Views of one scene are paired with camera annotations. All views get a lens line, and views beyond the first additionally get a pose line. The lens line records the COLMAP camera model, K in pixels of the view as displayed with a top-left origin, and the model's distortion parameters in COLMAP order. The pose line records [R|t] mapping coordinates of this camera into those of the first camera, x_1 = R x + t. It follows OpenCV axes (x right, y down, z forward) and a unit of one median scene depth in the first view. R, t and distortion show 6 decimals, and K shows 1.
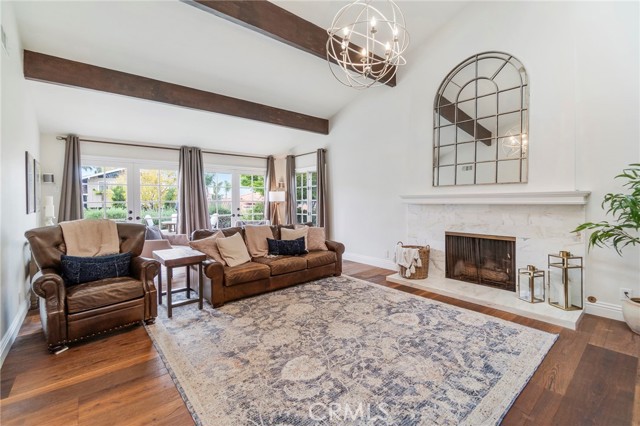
lens RADIAL K [[279.9, 0, 312.5], [0, 279.9, 202.9], [0, 0, 1]] dist [-0.007867, 0.001068]
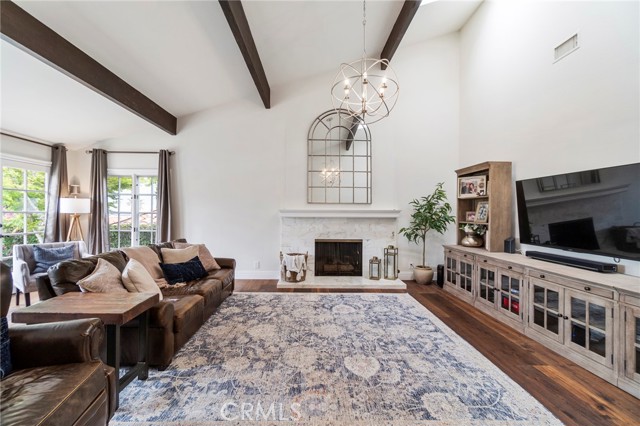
lens RADIAL K [[279.9, 0, 312.2], [0, 279.9, 212.6], [0, 0, 1]] dist [-0.007867, 0.001068]
pose [[0.626346, 0.014336, 0.779414, -0.645039], [-0.004469, 0.999880, -0.014800, 0.002118], [-0.779533, 0.005787, 0.626335, 0.283671]]
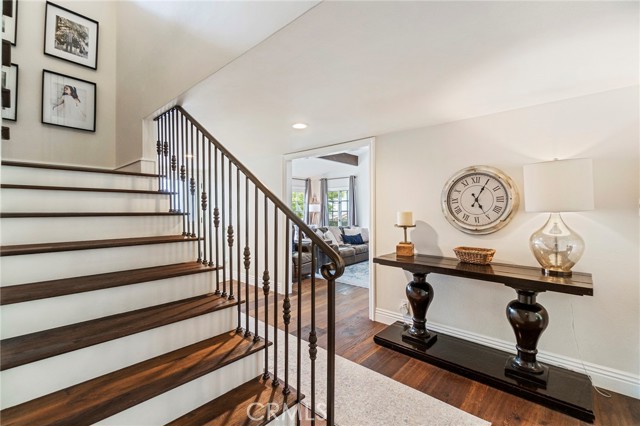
lens RADIAL K [[279.9, 0, 317.7], [0, 279.9, 210.4], [0, 0, 1]] dist [-0.007867, 0.001068]
pose [[0.985945, -0.000390, 0.167070, -0.748664], [0.002167, 0.999943, -0.010451, 0.006328], [-0.167057, 0.010666, 0.985890, -0.771875]]
